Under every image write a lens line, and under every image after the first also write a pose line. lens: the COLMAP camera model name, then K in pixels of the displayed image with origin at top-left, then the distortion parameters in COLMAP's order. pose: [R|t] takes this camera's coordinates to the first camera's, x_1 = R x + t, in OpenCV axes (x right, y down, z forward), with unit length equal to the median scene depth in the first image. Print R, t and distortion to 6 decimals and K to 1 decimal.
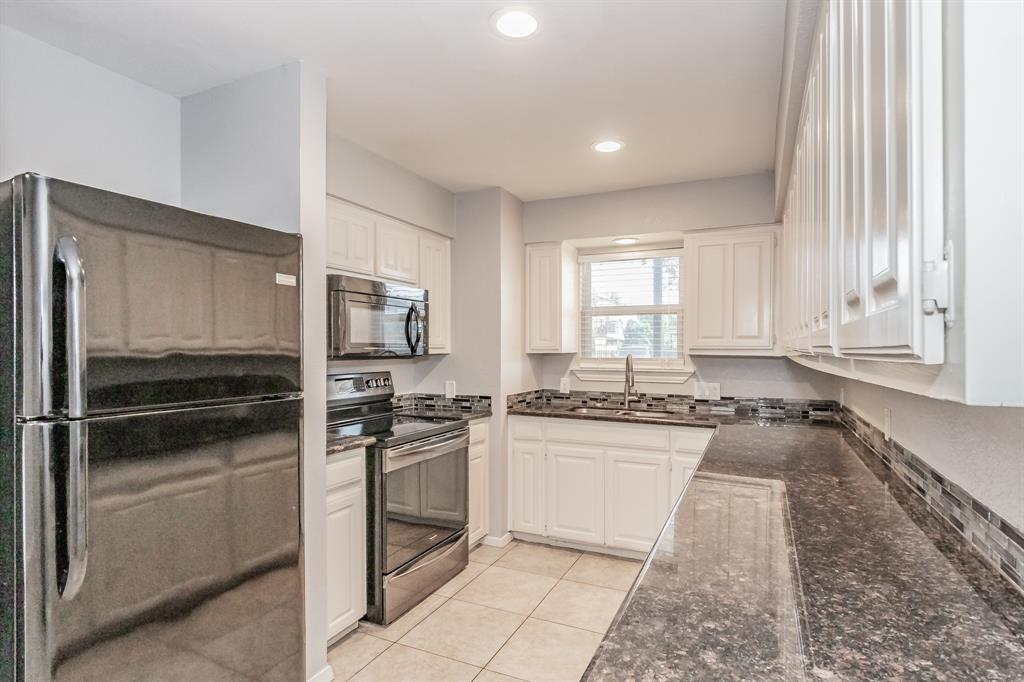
lens RADIAL K [[499.0, 0, 523.6], [0, 499.0, 346.5], [0, 0, 1]] dist [0.001942, 0.000073]
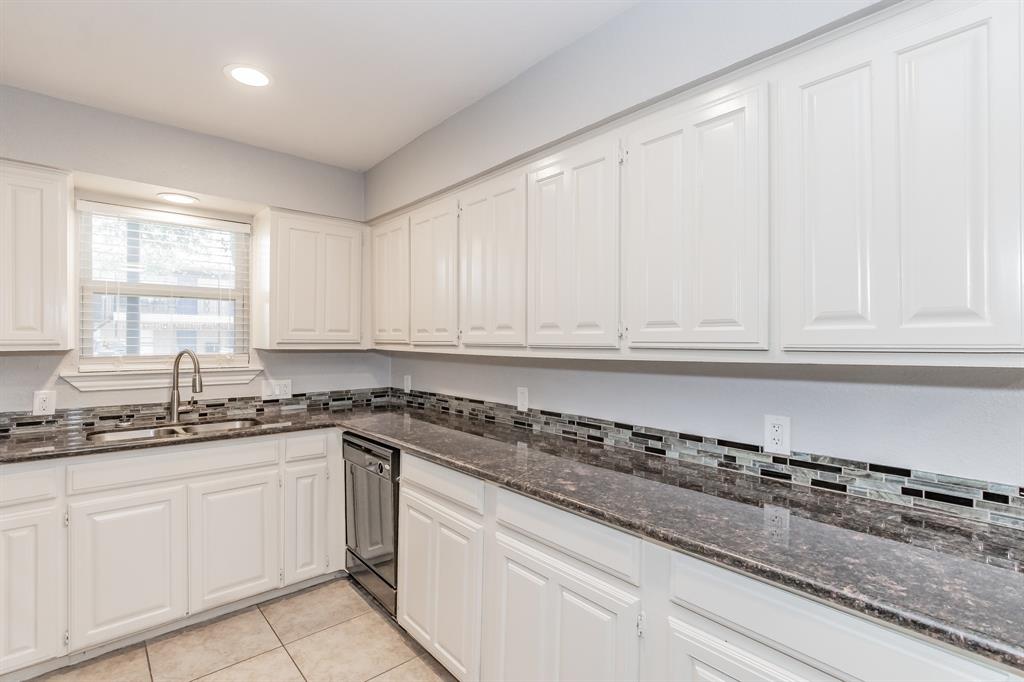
lens RADIAL K [[486.5, 0, 512.7], [0, 486.5, 337.8], [0, 0, 1]] dist [0.000928, 0.000458]
pose [[0.418517, 0.005454, 0.908193, -0.255620], [-0.003495, 0.999984, -0.004395, -0.001490], [-0.908202, -0.001335, 0.418529, 0.254197]]
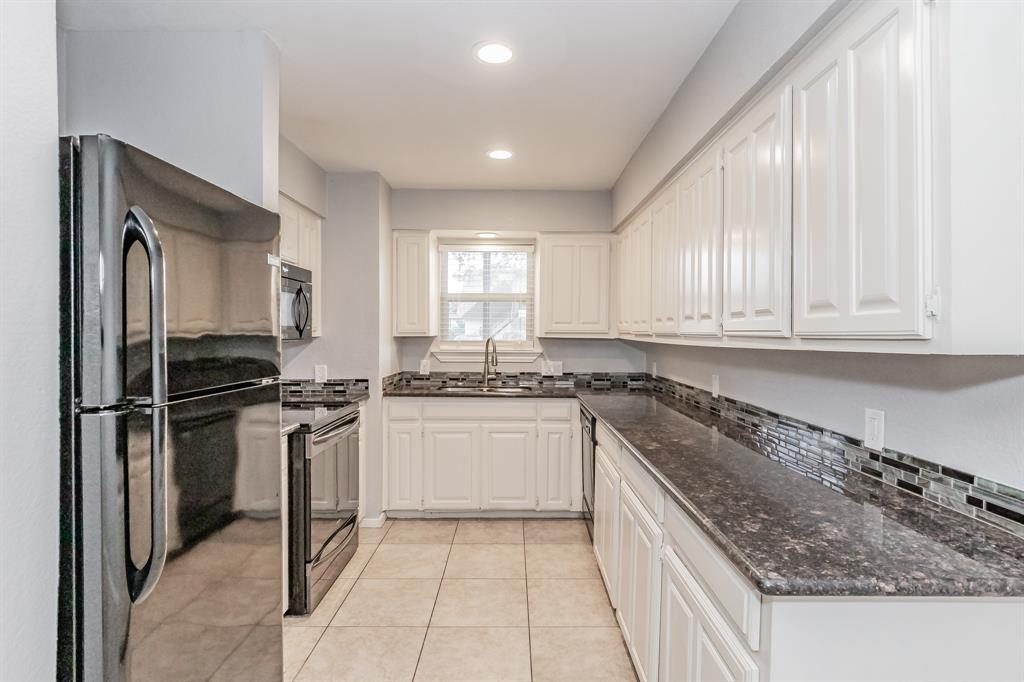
lens RADIAL K [[500.3, 0, 507.6], [0, 500.3, 329.8], [0, 0, 1]] dist [0.004562, 0.001600]
pose [[0.913547, 0.004921, 0.406705, -0.214173], [-0.004582, 0.999988, -0.001809, 0.000756], [-0.406708, -0.000211, 0.913558, -0.036919]]
